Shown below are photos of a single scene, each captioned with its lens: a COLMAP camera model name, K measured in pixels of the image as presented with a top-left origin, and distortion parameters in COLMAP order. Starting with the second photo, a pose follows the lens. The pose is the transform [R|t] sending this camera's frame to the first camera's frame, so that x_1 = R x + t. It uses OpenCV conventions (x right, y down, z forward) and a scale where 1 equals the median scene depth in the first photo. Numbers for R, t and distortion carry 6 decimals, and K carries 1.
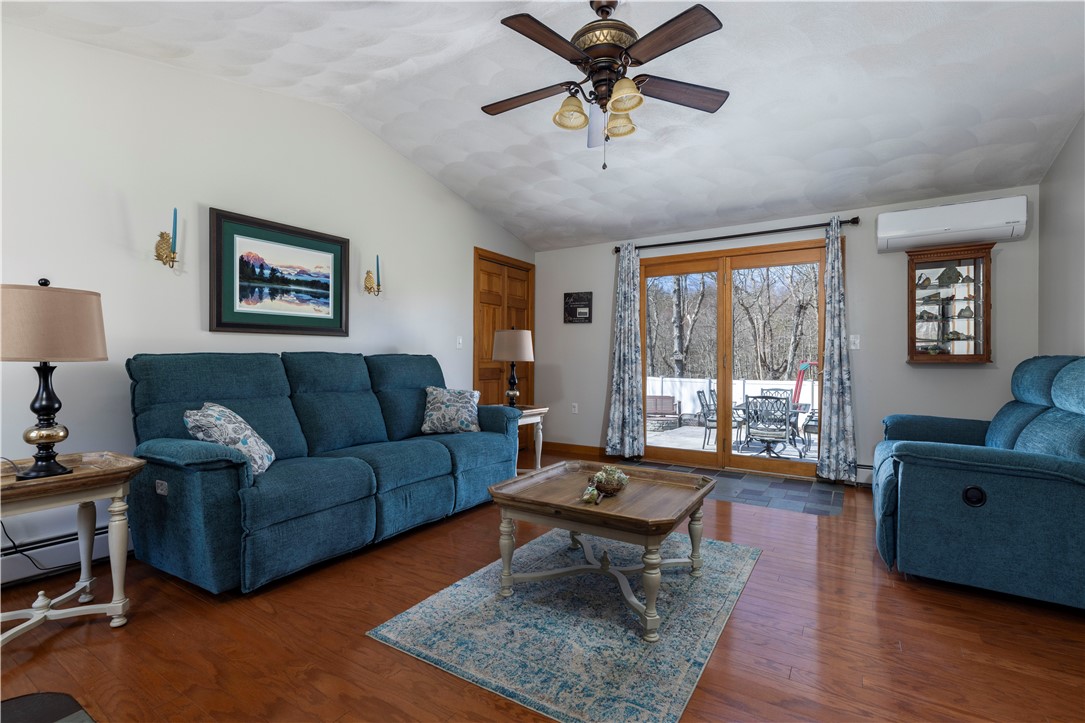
lens RADIAL K [[495.9, 0, 541.2], [0, 495.9, 360.0], [0, 0, 1]] dist [0.001348, 0.000109]
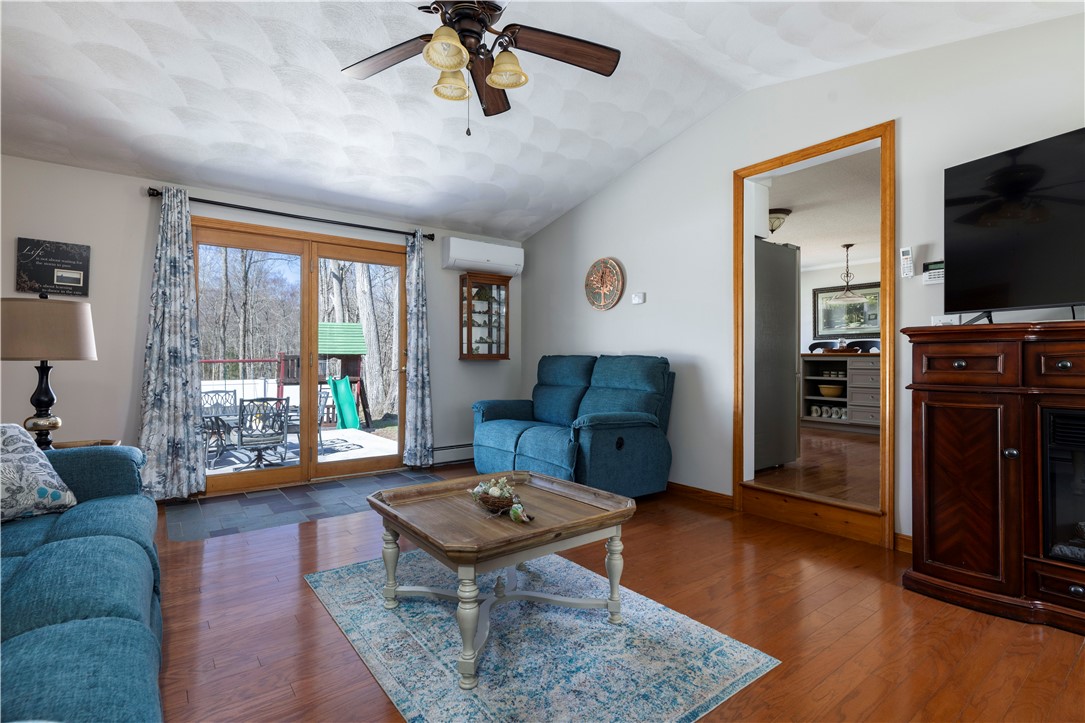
lens RADIAL K [[513.9, 0, 542.3], [0, 513.9, 359.0], [0, 0, 1]] dist [-0.002480, -0.000246]
pose [[0.349831, -0.001948, 0.936811, -0.922685], [-0.001409, 0.999996, 0.002606, -0.003125], [-0.936812, -0.002232, 0.349827, 0.799741]]
